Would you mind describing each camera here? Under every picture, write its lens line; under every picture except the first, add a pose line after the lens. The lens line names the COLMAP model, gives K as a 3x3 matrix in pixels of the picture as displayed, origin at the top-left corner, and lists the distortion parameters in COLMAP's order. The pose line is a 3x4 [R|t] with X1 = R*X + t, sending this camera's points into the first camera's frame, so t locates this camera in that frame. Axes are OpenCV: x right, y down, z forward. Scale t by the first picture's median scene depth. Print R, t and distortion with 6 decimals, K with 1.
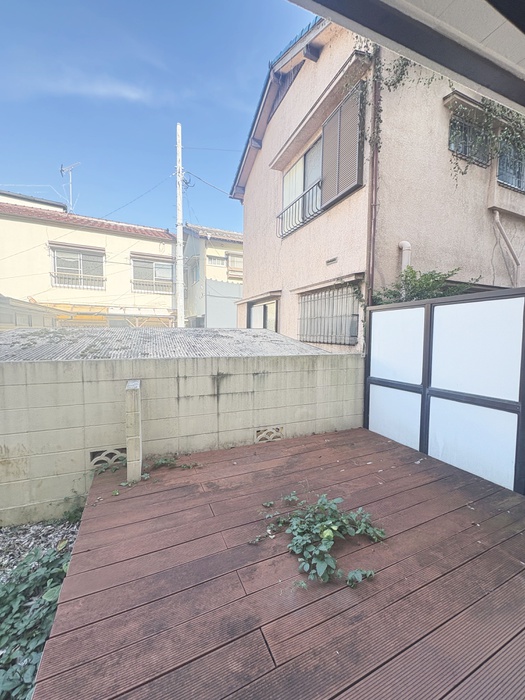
lens RADIAL K [[278.8, 0, 265.0], [0, 278.8, 350.8], [0, 0, 1]] dist [0.000403, 0.000058]
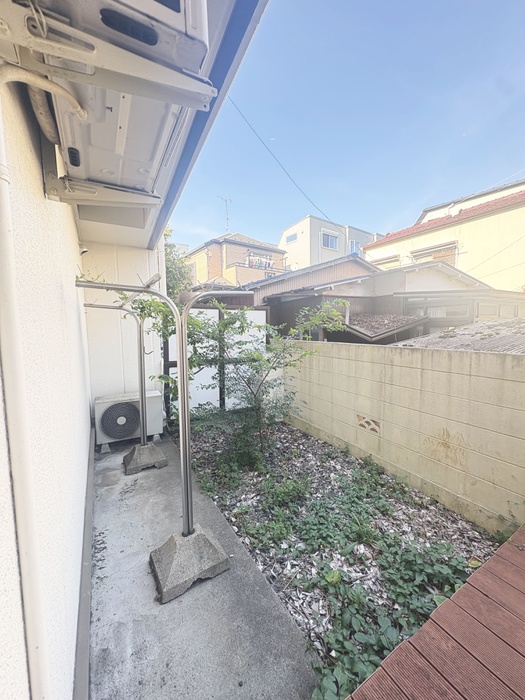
lens RADIAL K [[278.8, 0, 262.2], [0, 278.8, 349.5], [0, 0, 1]] dist [0.000403, 0.000058]
pose [[0.099095, 0.067309, -0.992799, 0.023409], [-0.049588, 0.996804, 0.062631, 0.007449], [0.993842, 0.043024, 0.102116, 0.181843]]
